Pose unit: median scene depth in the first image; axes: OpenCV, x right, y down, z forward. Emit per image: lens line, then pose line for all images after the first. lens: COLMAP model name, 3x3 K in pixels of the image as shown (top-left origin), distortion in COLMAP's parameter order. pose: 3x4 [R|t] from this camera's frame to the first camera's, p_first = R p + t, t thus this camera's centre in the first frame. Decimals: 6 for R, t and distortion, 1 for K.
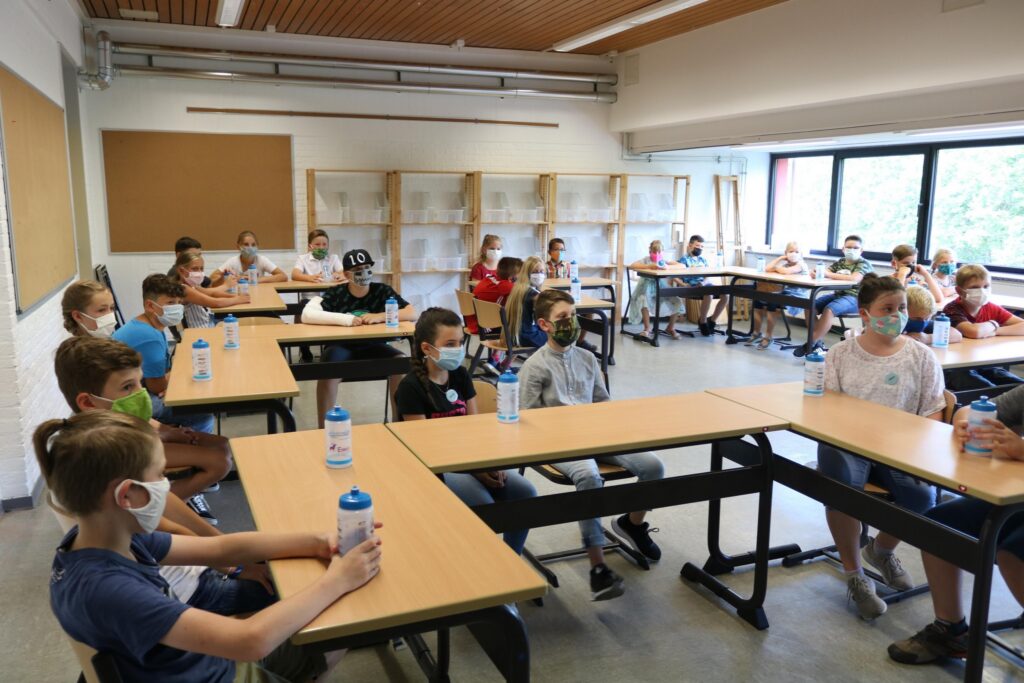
lens RADIAL K [[837.9, 0, 507.9], [0, 837.9, 352.6], [0, 0, 1]] dist [-0.003058, 0.007787]
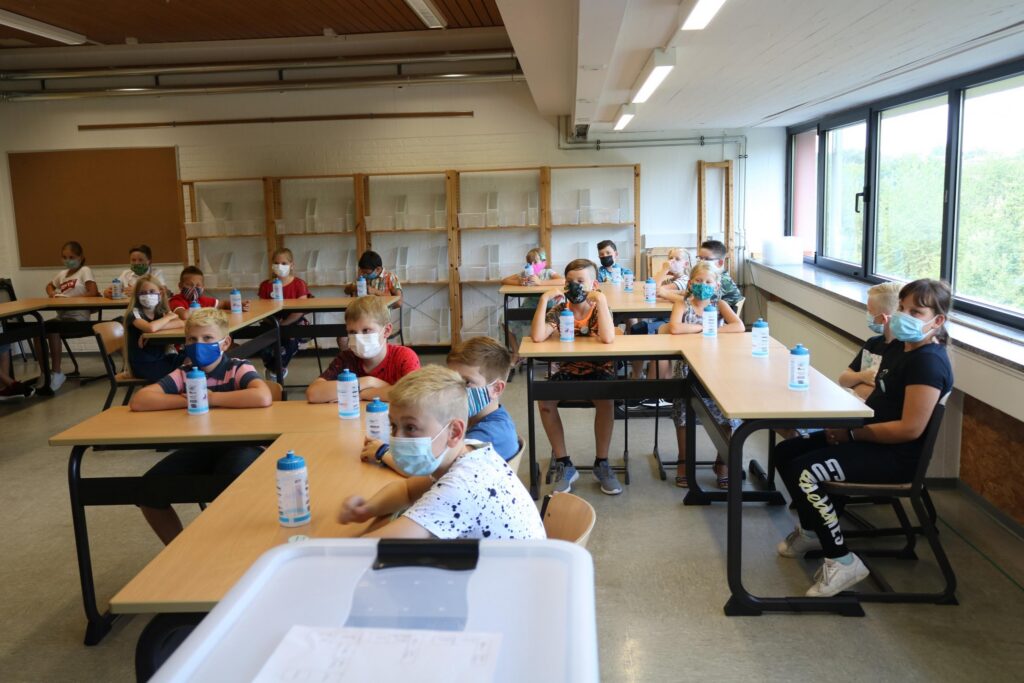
lens RADIAL K [[906.7, 0, 512.0], [0, 906.7, 341.5], [0, 0, 1]] dist [0.000053, 0.002148]
pose [[0.905633, 0.032052, -0.422849, 0.532220], [-0.039955, 0.999153, -0.009838, -0.036731], [0.422175, 0.025804, 0.906147, 0.209162]]
